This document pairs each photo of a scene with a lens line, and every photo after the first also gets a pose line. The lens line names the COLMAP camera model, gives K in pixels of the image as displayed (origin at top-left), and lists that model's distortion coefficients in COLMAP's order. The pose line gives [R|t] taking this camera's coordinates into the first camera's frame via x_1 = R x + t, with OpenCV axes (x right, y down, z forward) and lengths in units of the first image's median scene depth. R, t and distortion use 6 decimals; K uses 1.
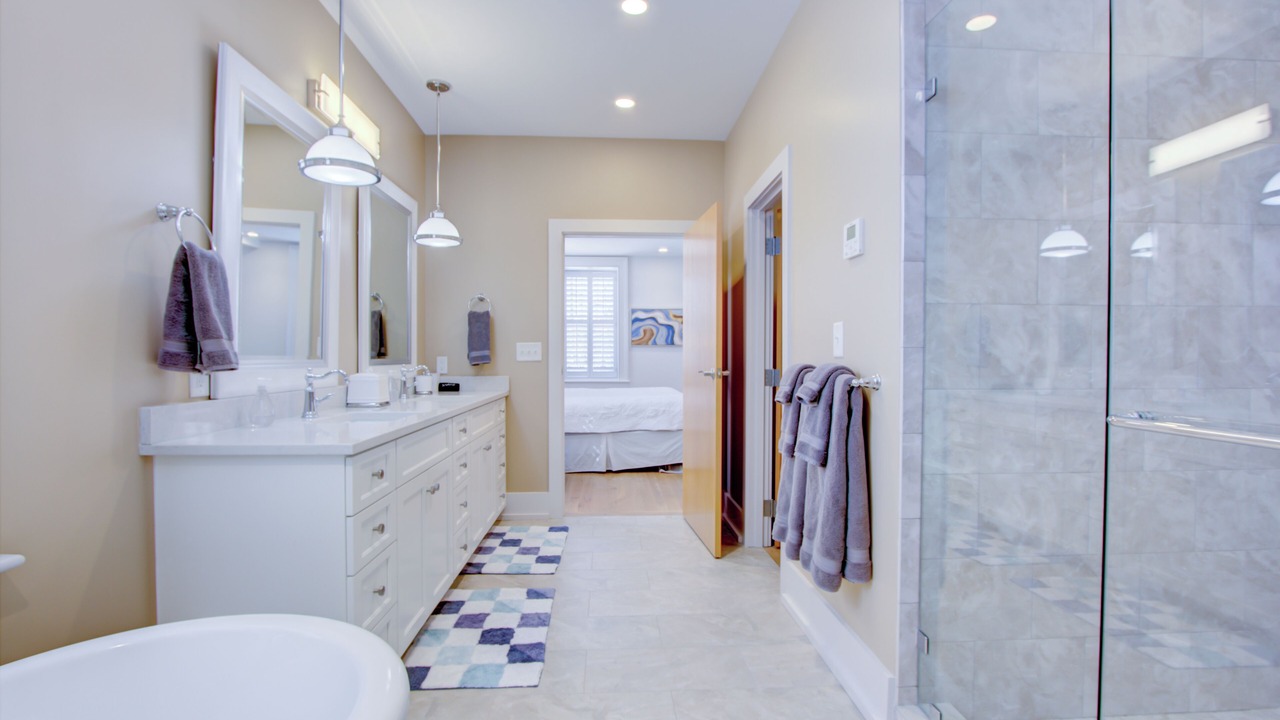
lens RADIAL K [[592.3, 0, 648.3], [0, 592.3, 361.3], [0, 0, 1]] dist [-0.025397, 0.004054]
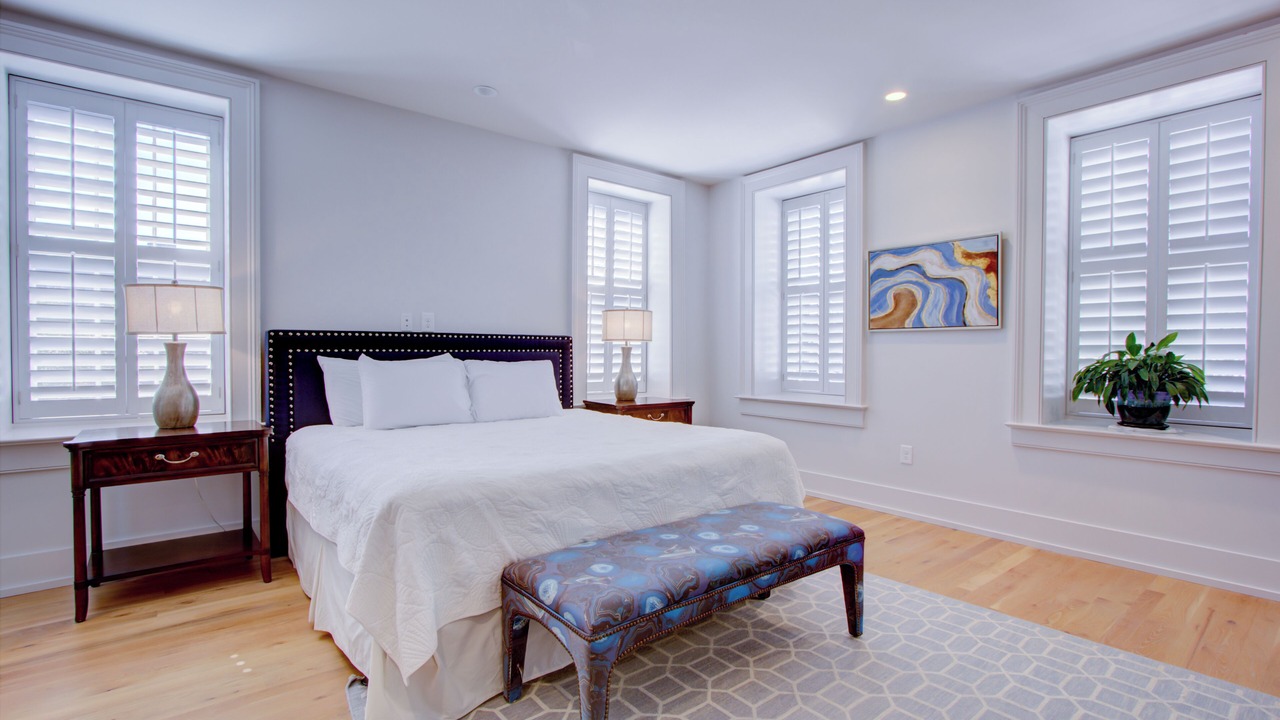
lens RADIAL K [[592.3, 0, 634.2], [0, 592.3, 352.7], [0, 0, 1]] dist [-0.025397, 0.004054]
pose [[0.569154, 0.005052, -0.822216, 0.544456], [-0.016279, 0.999854, -0.005125, -0.008997], [0.822070, 0.016302, 0.569153, 1.302276]]
